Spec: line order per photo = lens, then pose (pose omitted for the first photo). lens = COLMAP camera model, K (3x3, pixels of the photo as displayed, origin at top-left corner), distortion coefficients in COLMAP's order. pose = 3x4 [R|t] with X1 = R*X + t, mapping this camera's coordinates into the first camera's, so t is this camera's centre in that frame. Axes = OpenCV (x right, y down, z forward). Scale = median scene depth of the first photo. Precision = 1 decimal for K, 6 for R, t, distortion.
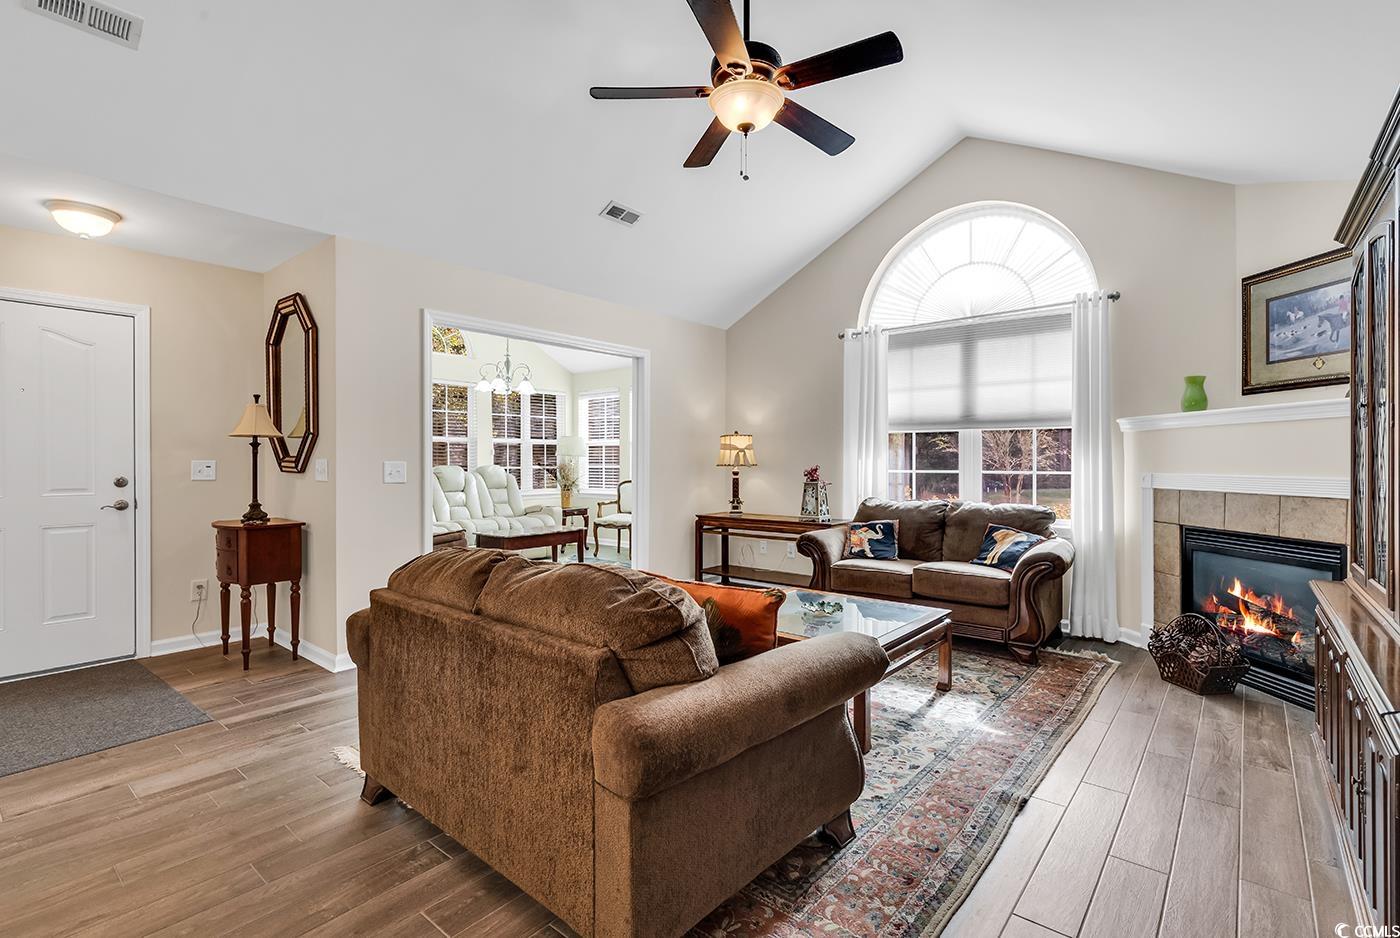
lens RADIAL K [[647.1, 0, 723.7], [0, 647.1, 463.6], [0, 0, 1]] dist [0.000777, -0.000075]
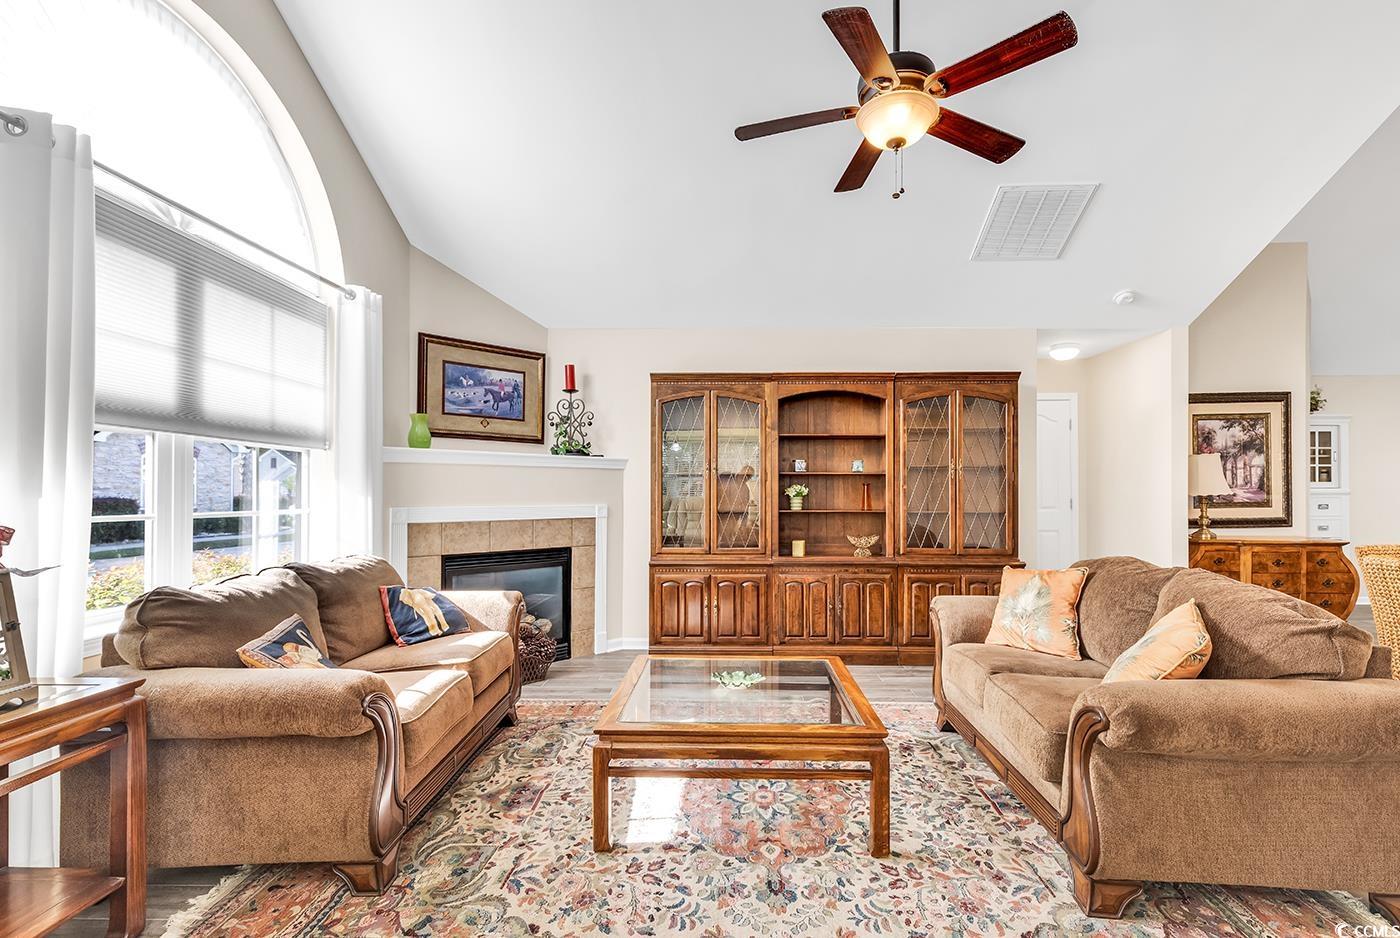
lens RADIAL K [[629.8, 0, 704.7], [0, 629.8, 489.4], [0, 0, 1]] dist [-0.002387, -0.000340]
pose [[-0.600559, 0.006070, 0.799558, -0.335486], [0.004344, 0.999981, -0.004329, -0.005856], [-0.799569, 0.000874, -0.600574, 1.142055]]
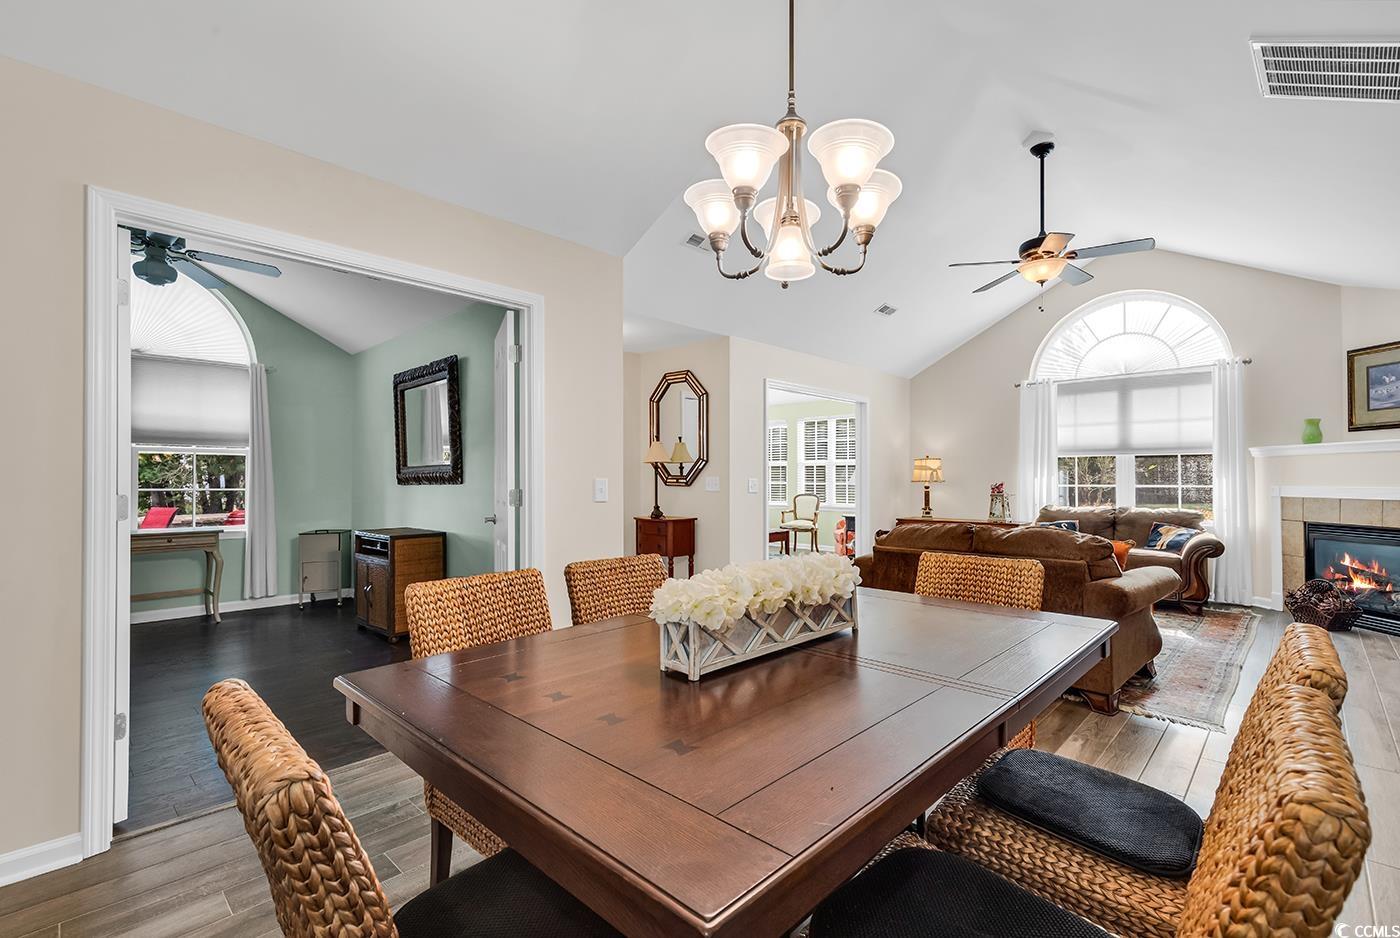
lens RADIAL K [[631.0, 0, 704.4], [0, 631.0, 472.8], [0, 0, 1]] dist [0.000288, 0.000735]
pose [[0.996830, -0.001879, -0.079544, -0.466765], [0.000782, 0.999904, -0.013814, 0.003065], [0.079563, 0.013708, 0.996736, -0.464894]]
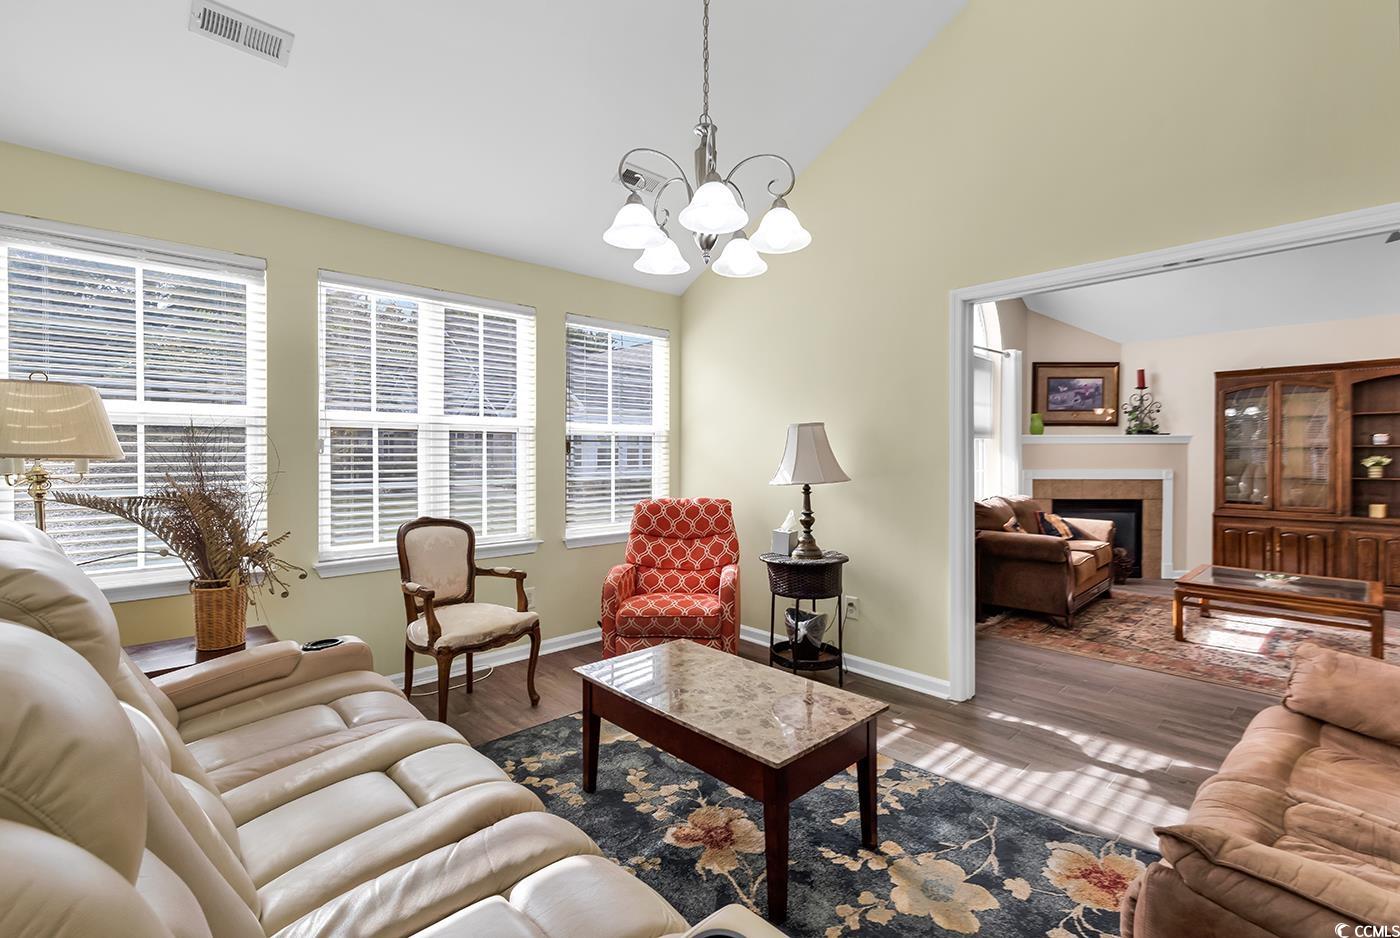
lens RADIAL K [[653.8, 0, 700.2], [0, 653.8, 455.9], [0, 0, 1]] dist [0.002845, 0.000403]
pose [[0.114926, -0.004076, 0.993366, -1.034423], [0.004280, 0.999984, 0.003608, -0.029050], [-0.993365, 0.003836, 0.114942, 1.559746]]
